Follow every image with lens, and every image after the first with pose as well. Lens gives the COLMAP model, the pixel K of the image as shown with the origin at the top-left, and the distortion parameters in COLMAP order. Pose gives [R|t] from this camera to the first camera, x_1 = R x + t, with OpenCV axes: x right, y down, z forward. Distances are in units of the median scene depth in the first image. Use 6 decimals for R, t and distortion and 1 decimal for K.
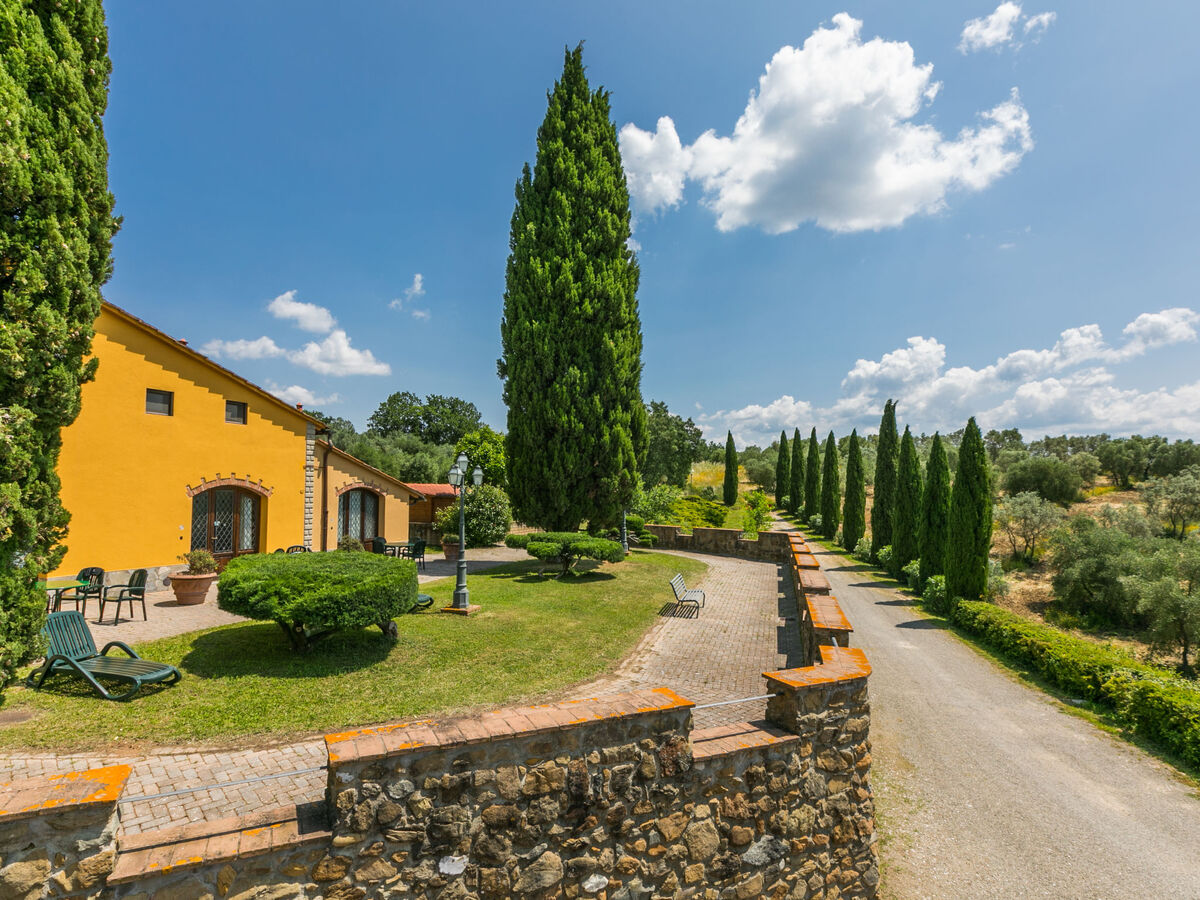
lens RADIAL K [[670.5, 0, 597.0], [0, 670.5, 471.0], [0, 0, 1]] dist [0.000591, 0.000140]
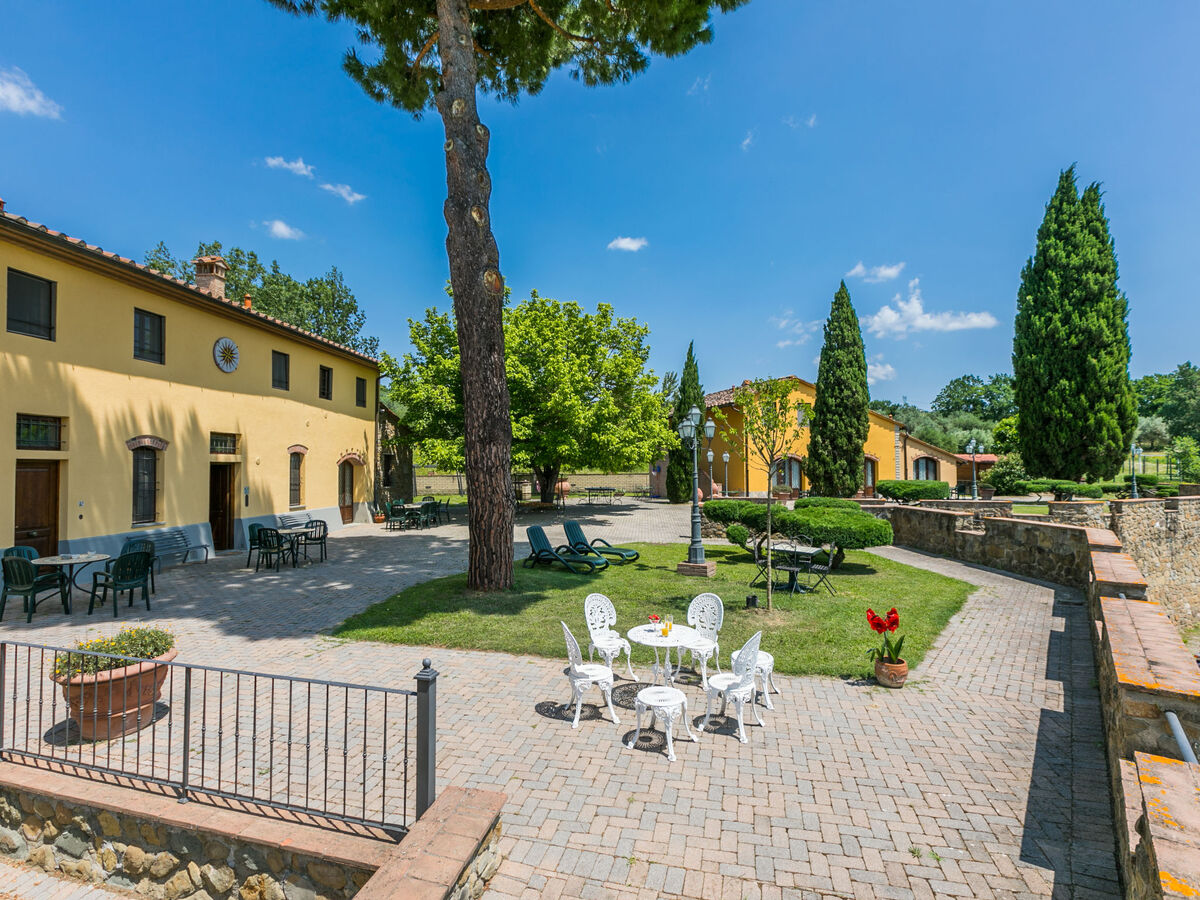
lens RADIAL K [[650.6, 0, 600.0], [0, 650.6, 450.0], [0, 0, 1]] dist [0.035168, -0.000942]
pose [[0.696103, -0.031373, -0.717256, 0.322800], [0.033610, 0.999373, -0.011093, -0.003514], [0.717155, -0.016385, 0.696721, -0.907480]]
